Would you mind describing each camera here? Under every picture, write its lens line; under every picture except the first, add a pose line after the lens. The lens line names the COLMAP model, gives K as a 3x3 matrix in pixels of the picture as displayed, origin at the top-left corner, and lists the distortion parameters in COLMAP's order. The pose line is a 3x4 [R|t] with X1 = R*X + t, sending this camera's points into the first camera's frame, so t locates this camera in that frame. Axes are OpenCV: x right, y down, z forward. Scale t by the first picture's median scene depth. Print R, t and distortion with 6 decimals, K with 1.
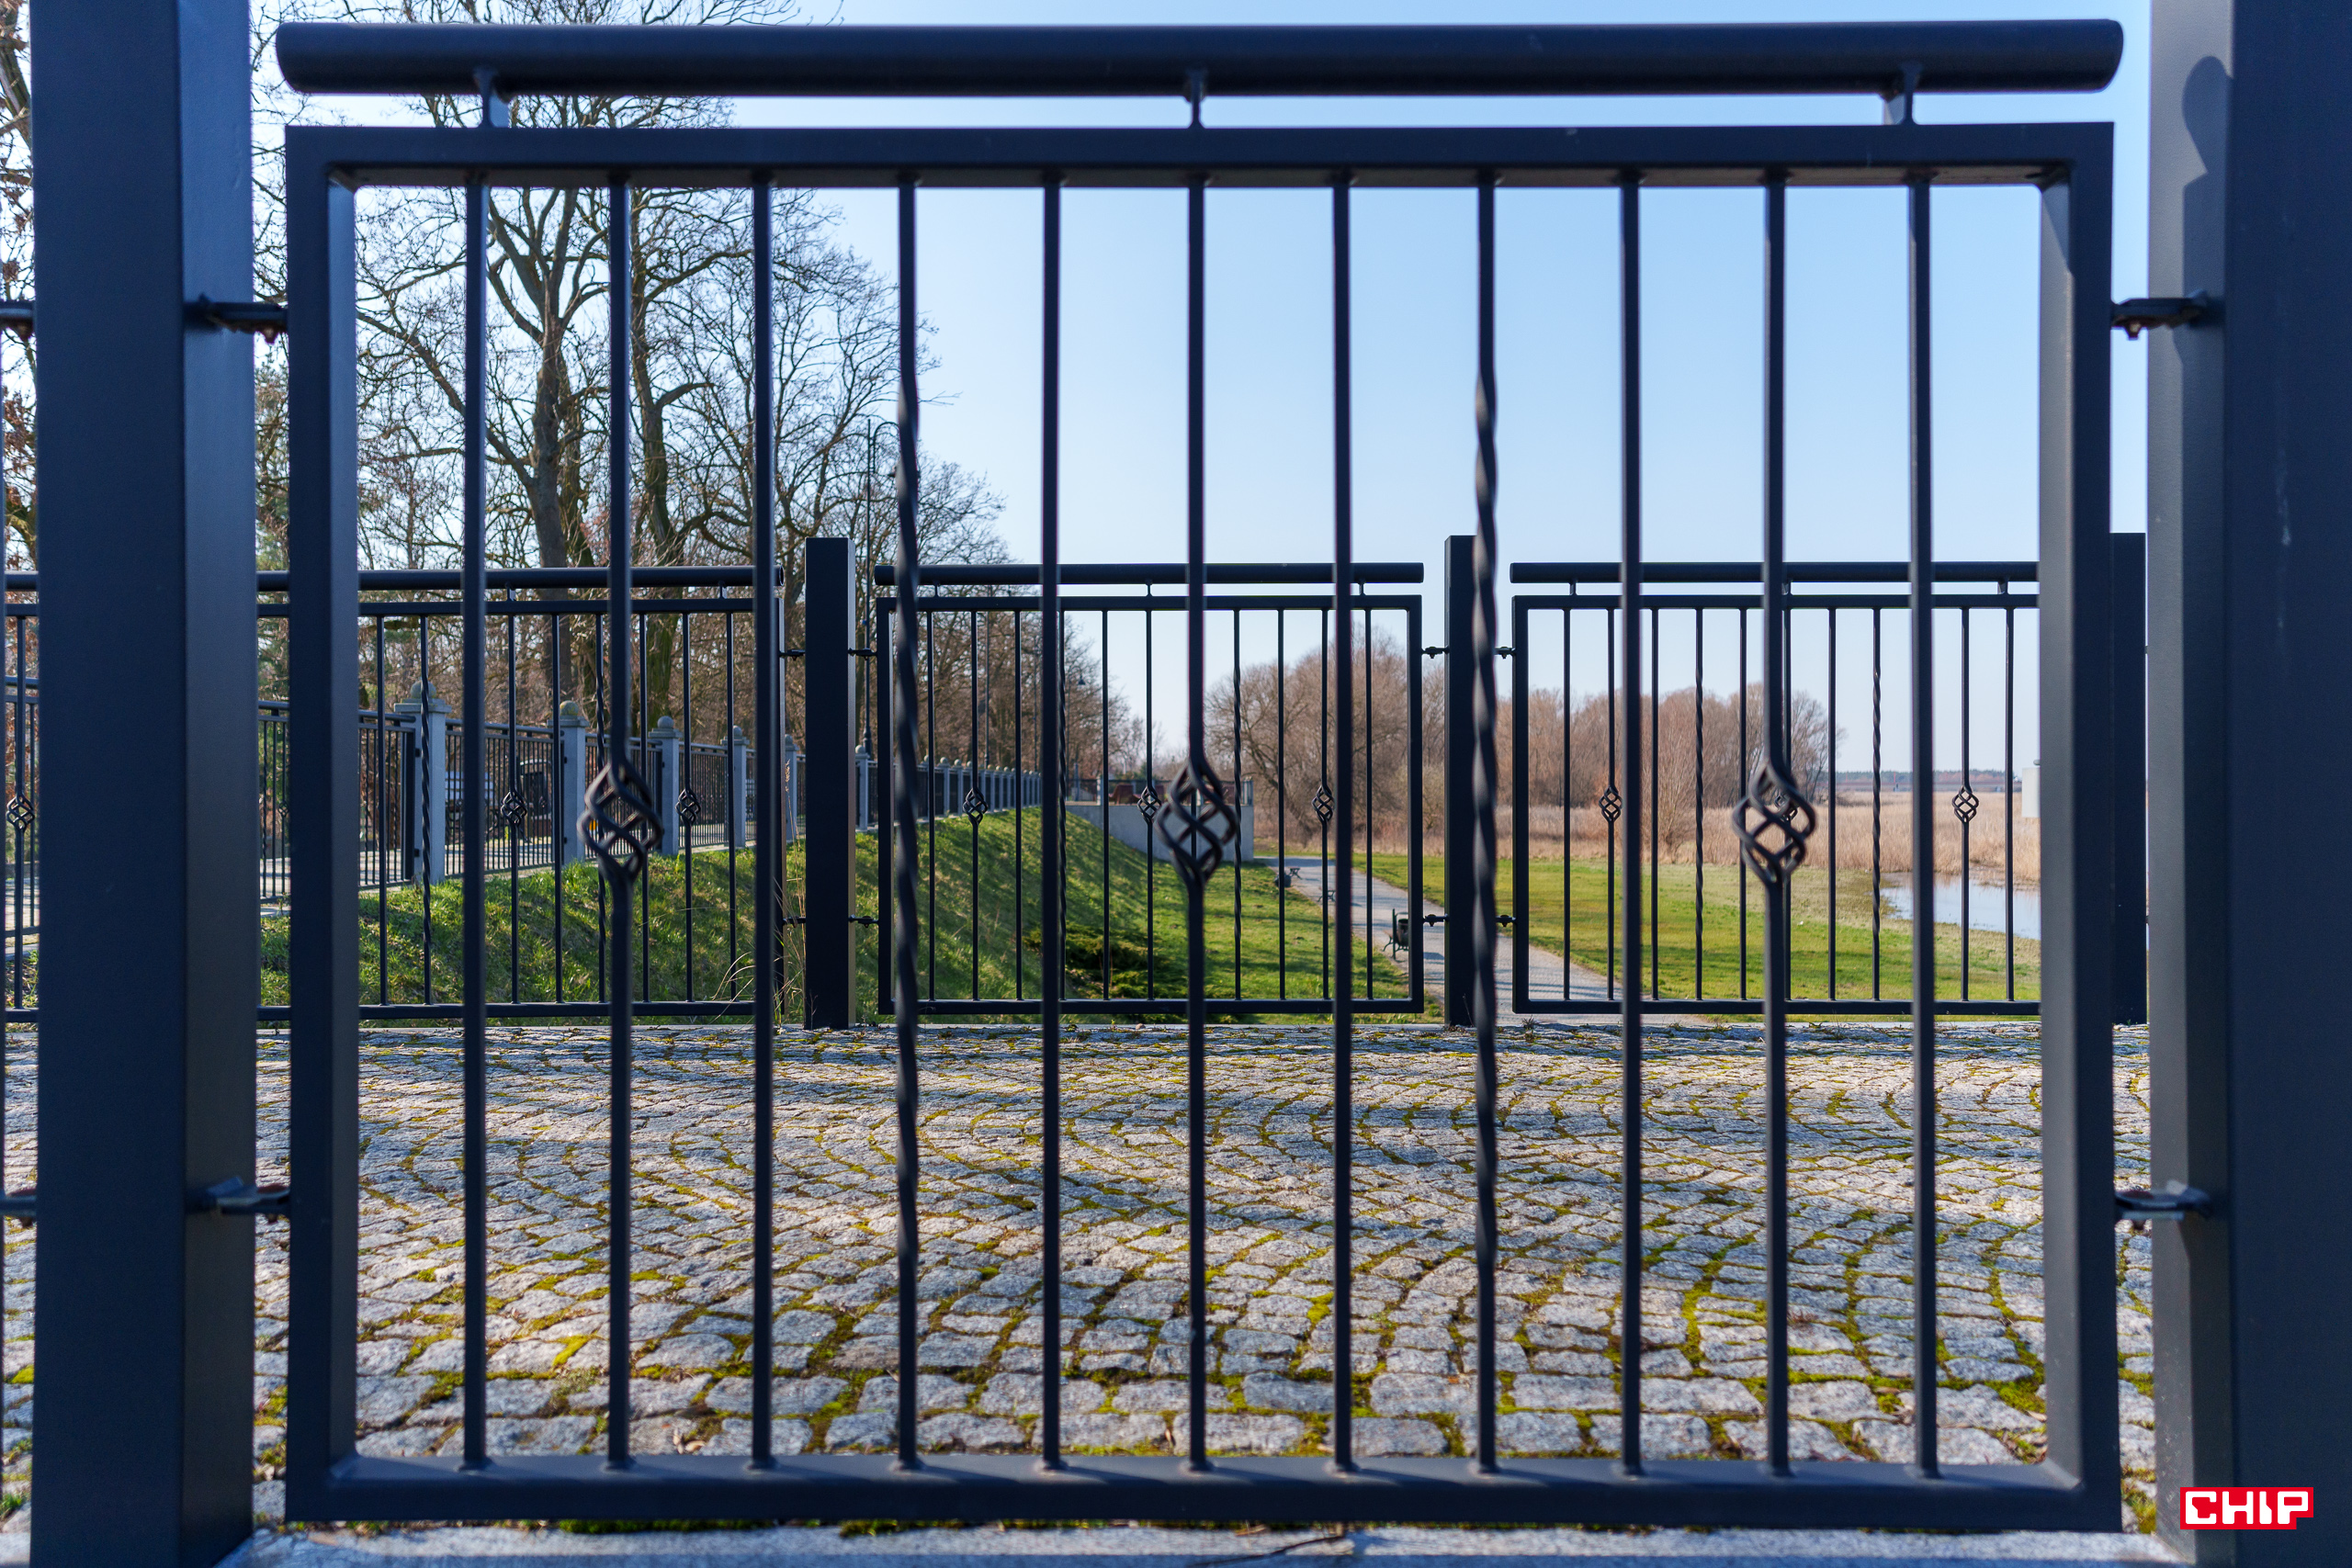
lens RADIAL K [[1867.0, 0, 1182.9], [0, 1867.0, 801.3], [0, 0, 1]] dist [0.139729, 0.011548]
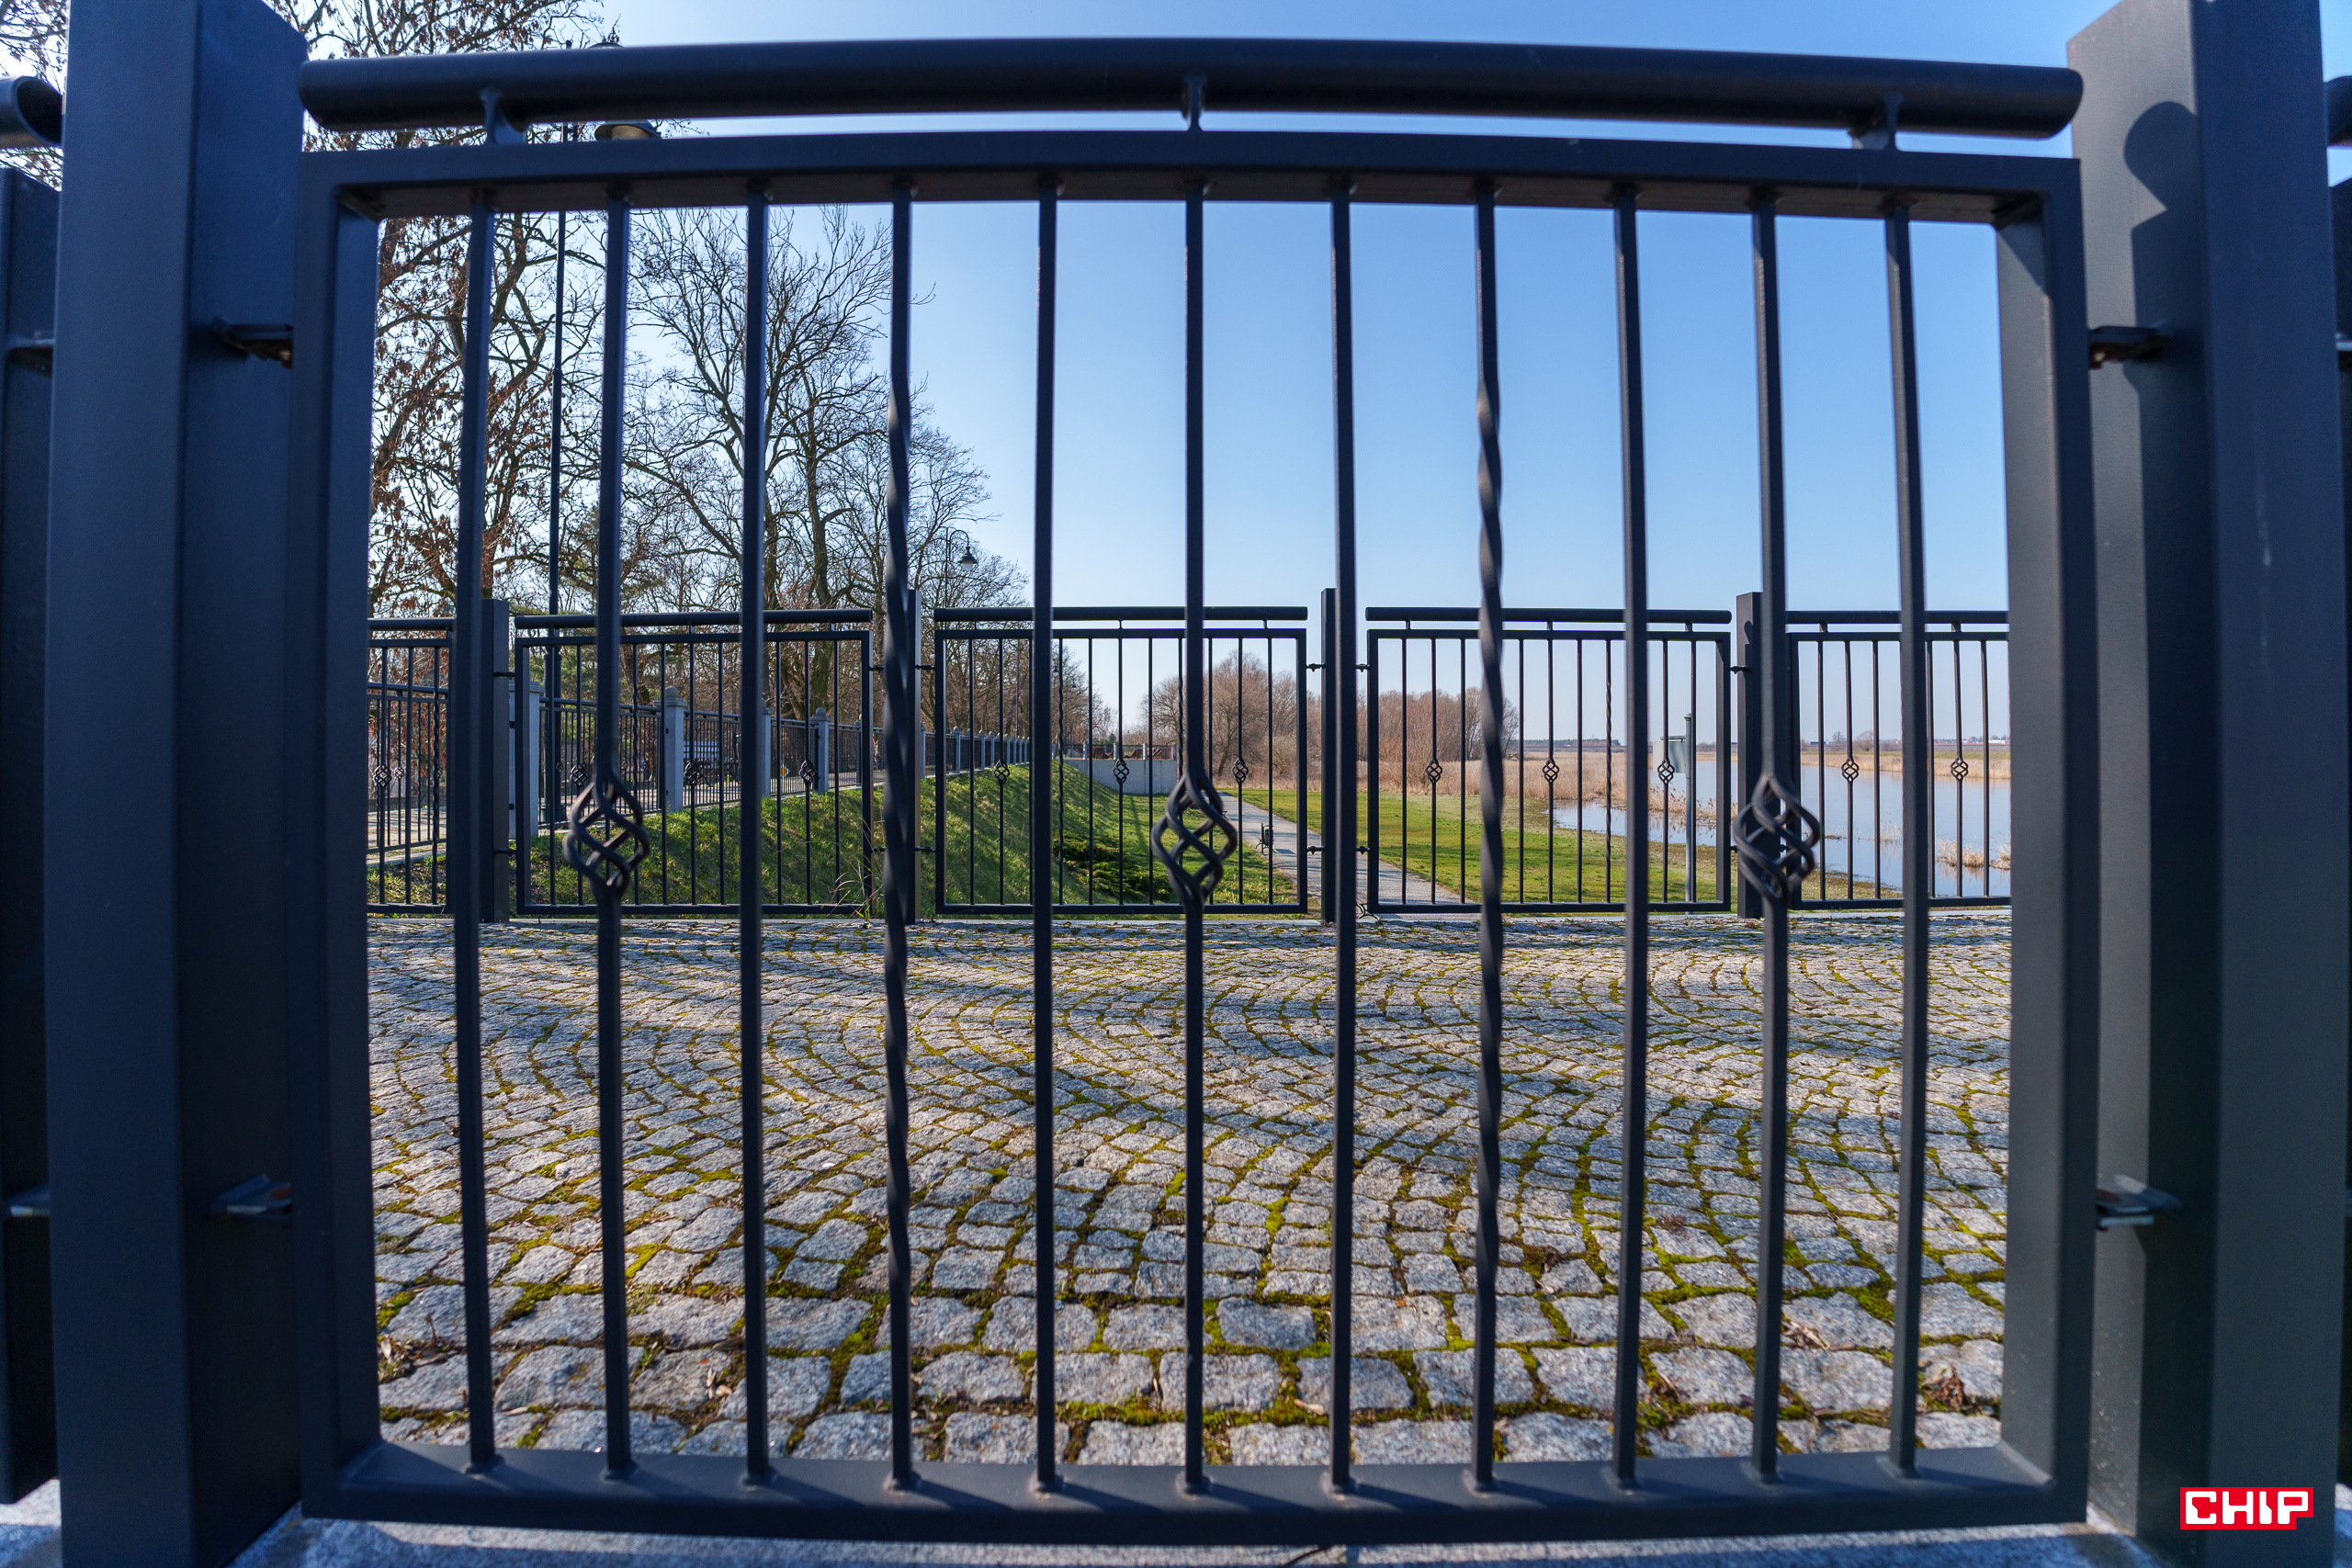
lens RADIAL K [[997.8, 0, 1125.1], [0, 997.8, 742.9], [0, 0, 1]] dist [-0.004062, -0.000490]
pose [[0.999996, 0.001305, -0.002436, -0.017995], [-0.001318, 0.999984, -0.005477, -0.023043], [0.002429, 0.005480, 0.999982, 0.316792]]
